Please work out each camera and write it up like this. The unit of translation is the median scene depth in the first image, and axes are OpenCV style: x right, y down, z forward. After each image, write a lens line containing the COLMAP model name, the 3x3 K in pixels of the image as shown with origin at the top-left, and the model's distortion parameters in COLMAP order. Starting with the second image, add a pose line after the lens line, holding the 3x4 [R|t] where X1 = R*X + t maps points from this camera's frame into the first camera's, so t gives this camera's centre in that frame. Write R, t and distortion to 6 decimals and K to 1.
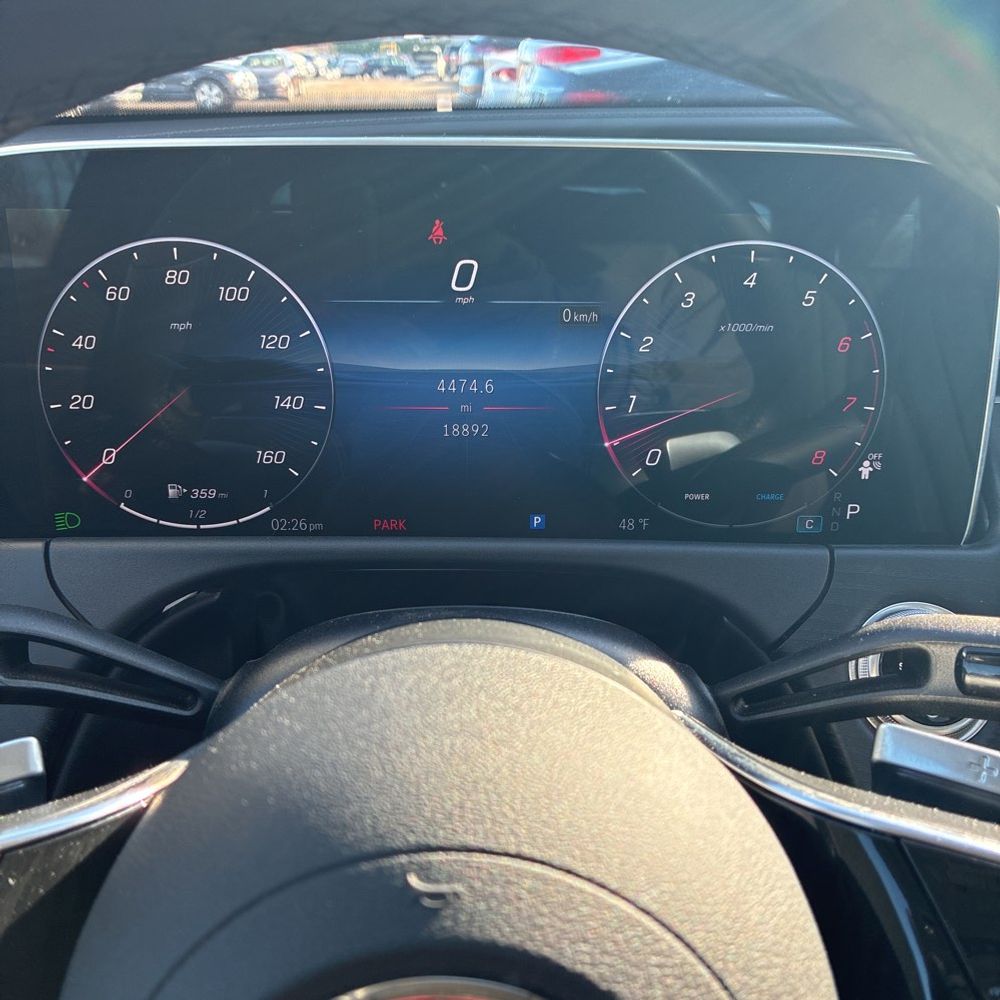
lens RADIAL K [[1037.2, 0, 500.3], [0, 1037.2, 501.2], [0, 0, 1]] dist [0.015436, 0.000000]
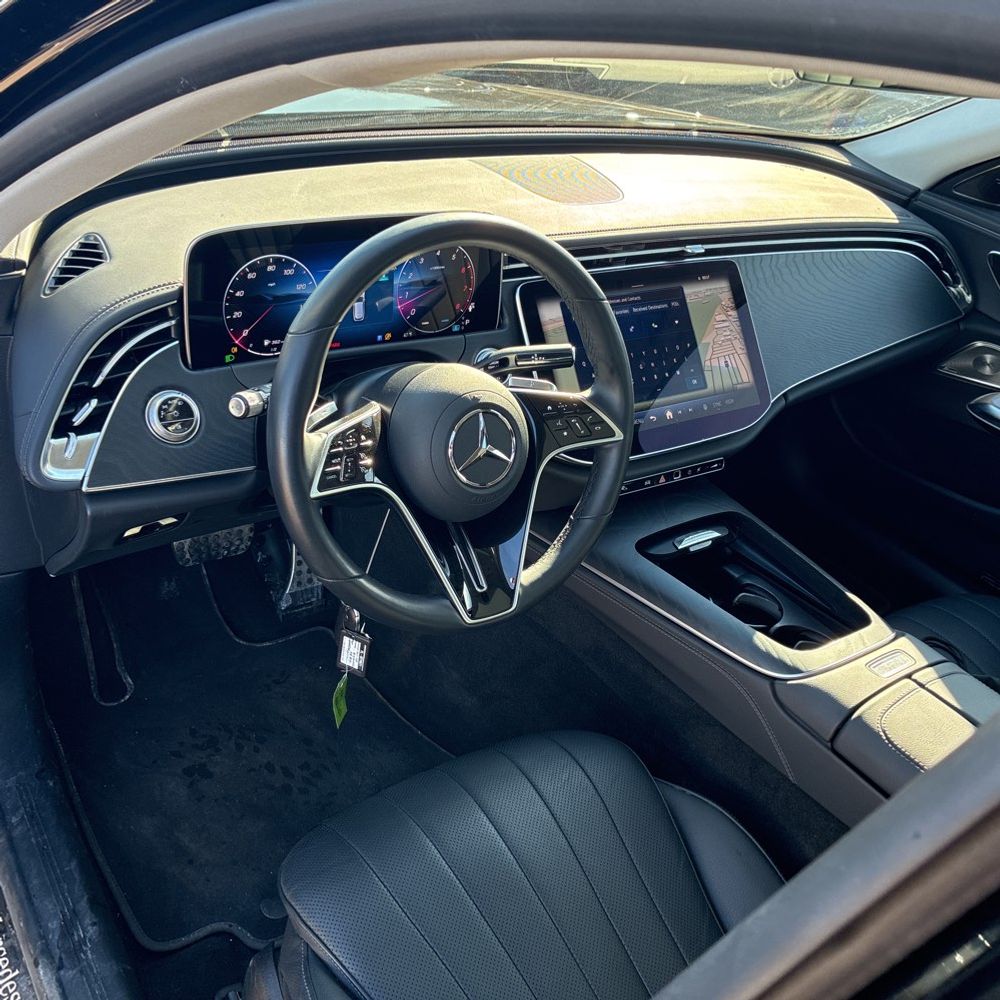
lens RADIAL K [[1037.2, 0, 500.2], [0, 1037.2, 499.8], [0, 0, 1]] dist [0.015436, 0.000000]
pose [[0.825290, -0.204484, 0.526386, -1.412823], [0.098480, 0.969969, 0.222402, -0.165940], [-0.556055, -0.131708, 0.820643, -1.791980]]
